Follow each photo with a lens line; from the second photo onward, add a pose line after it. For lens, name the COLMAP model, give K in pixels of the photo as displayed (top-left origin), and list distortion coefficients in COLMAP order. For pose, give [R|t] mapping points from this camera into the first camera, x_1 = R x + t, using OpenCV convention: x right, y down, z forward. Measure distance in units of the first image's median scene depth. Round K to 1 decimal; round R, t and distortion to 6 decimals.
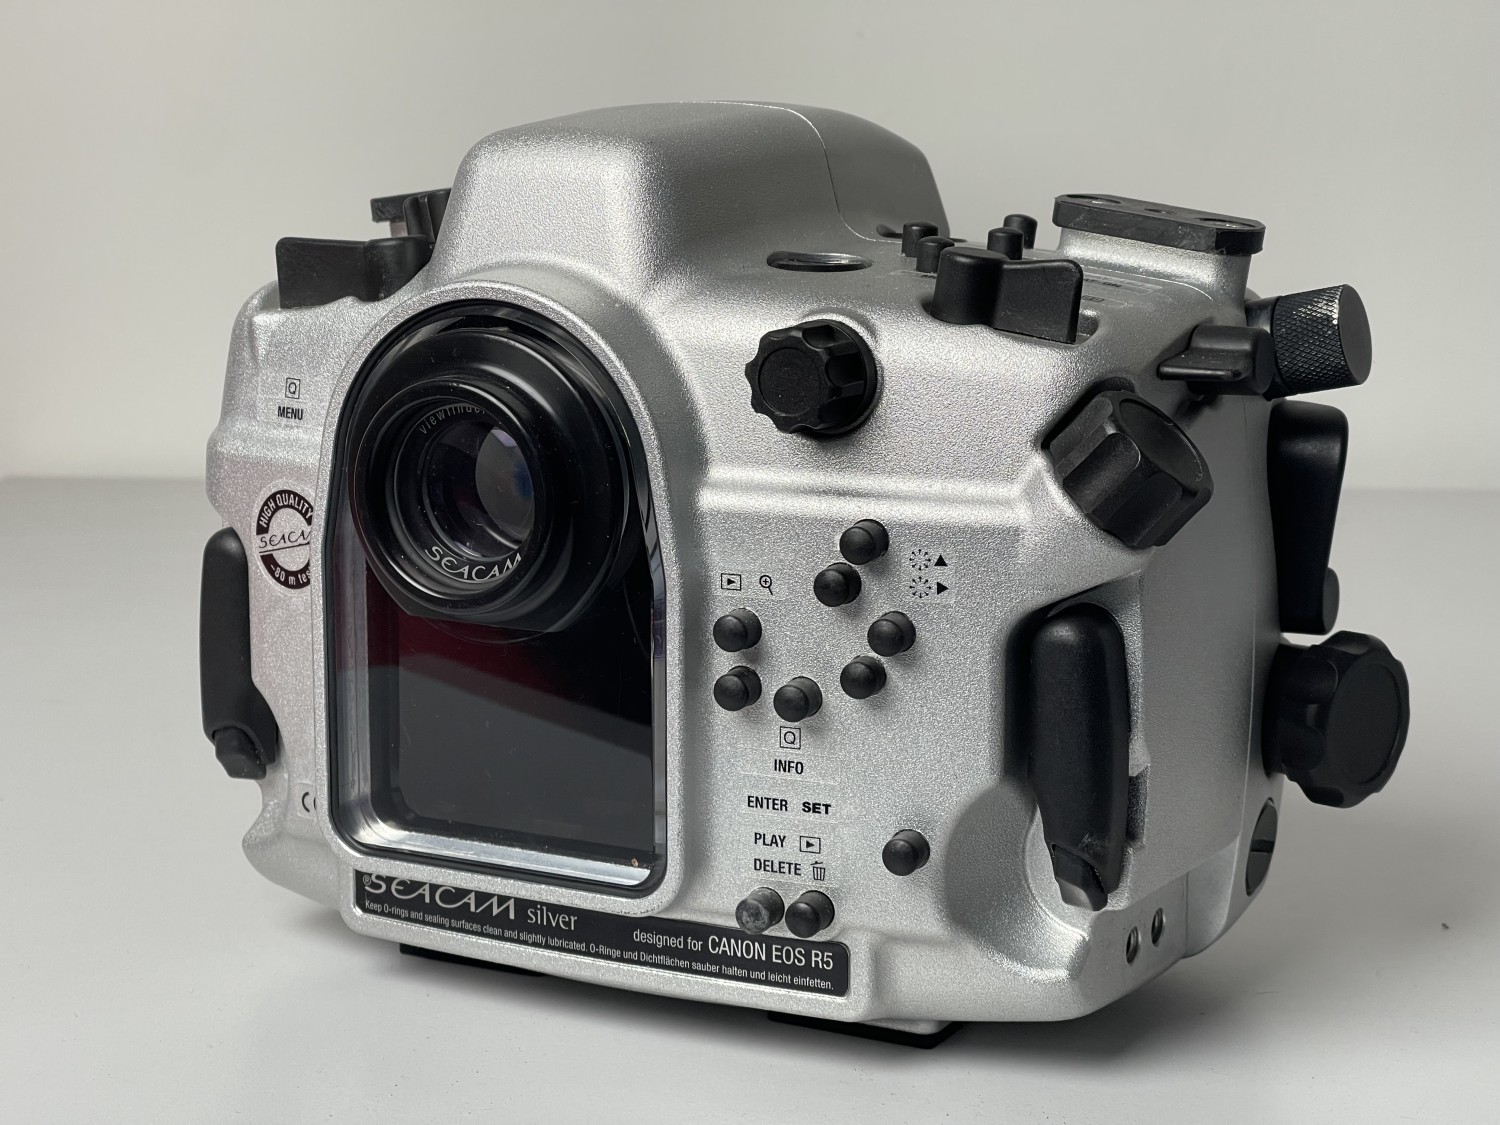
lens RADIAL K [[2789.4, 0, 750.0], [0, 2789.4, 562.5], [0, 0, 1]] dist [-0.006878, 2.862223]
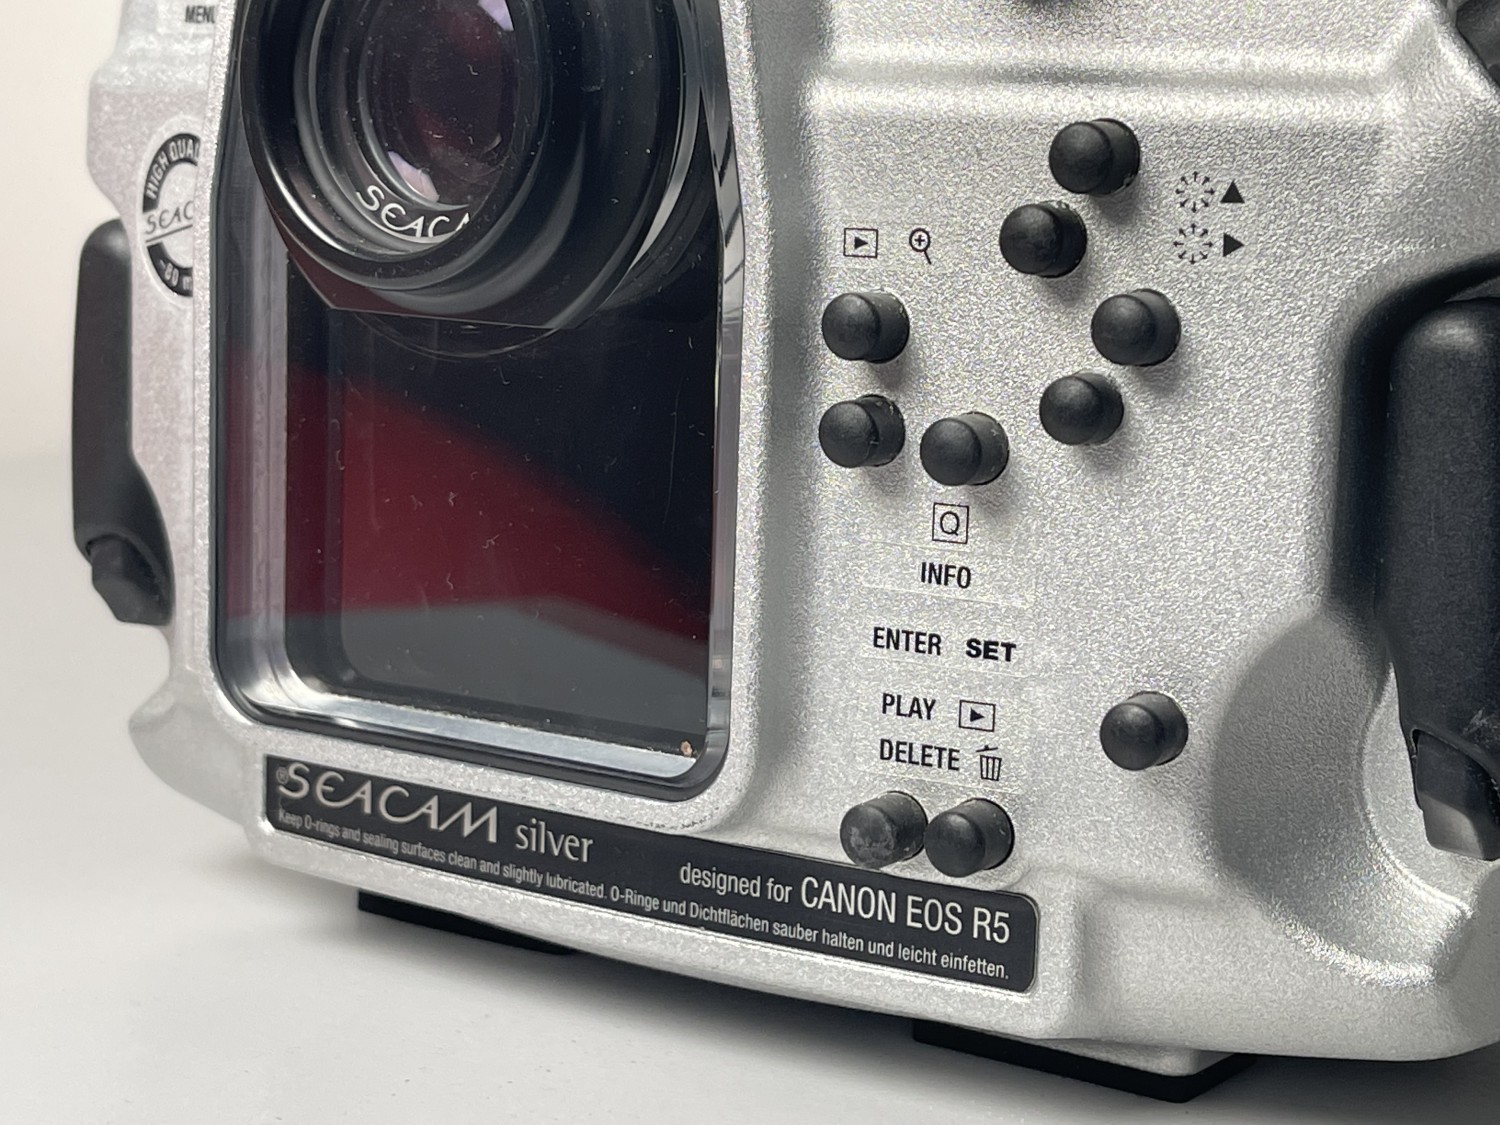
lens RADIAL K [[2804.3, 0, 881.5], [0, 2804.3, 587.8], [0, 0, 1]] dist [0.237997, -1.209928]
pose [[0.995662, 0.050288, -0.078283, 0.044956], [-0.052898, 0.998099, -0.031629, 0.093167], [0.076544, 0.035633, 0.996429, 0.426591]]
